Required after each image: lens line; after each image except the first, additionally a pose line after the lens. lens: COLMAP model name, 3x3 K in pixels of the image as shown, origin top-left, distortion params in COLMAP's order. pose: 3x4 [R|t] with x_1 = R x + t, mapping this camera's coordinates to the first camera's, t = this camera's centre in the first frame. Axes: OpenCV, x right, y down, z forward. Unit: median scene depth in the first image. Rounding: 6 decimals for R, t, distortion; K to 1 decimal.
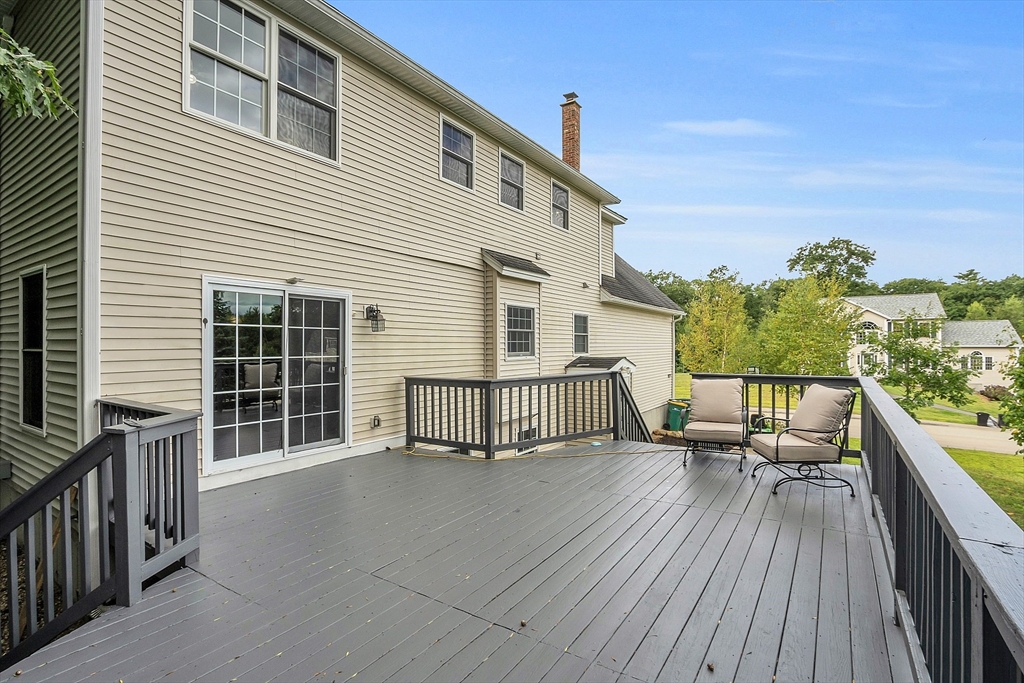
lens RADIAL K [[485.2, 0, 512.0], [0, 485.2, 341.5], [0, 0, 1]] dist [-0.002191, -0.000028]
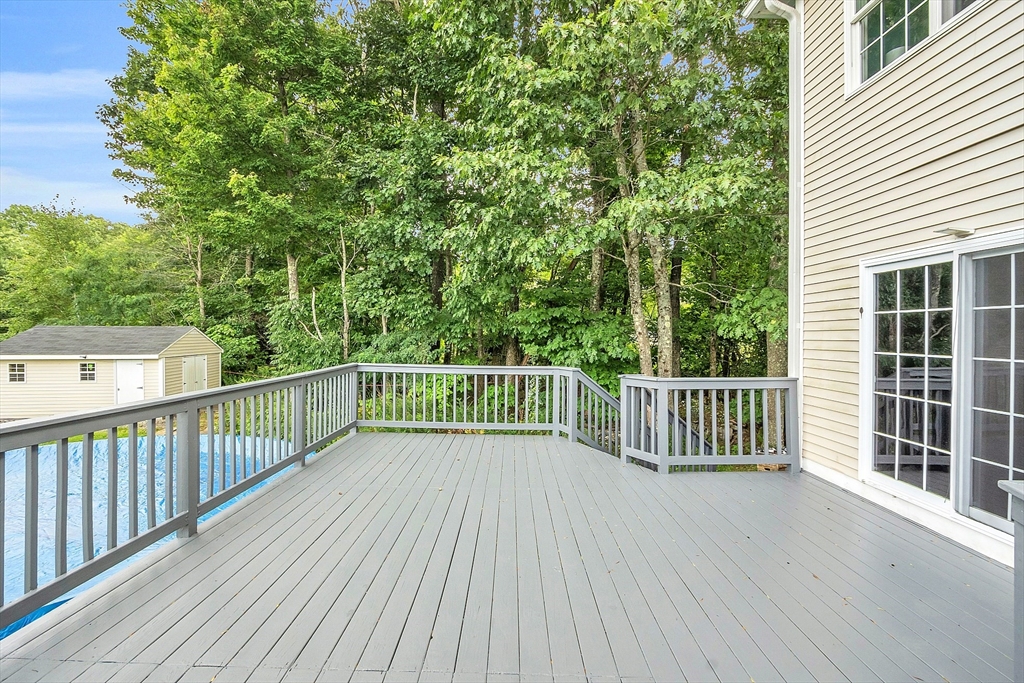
lens RADIAL K [[465.4, 0, 512.0], [0, 465.4, 341.5], [0, 0, 1]] dist [-0.006293, 0.000140]
pose [[-0.834811, 0.009217, -0.550460, 0.224127], [0.001863, 0.999901, 0.013918, 0.000795], [0.550534, 0.010593, -0.834745, 0.773536]]
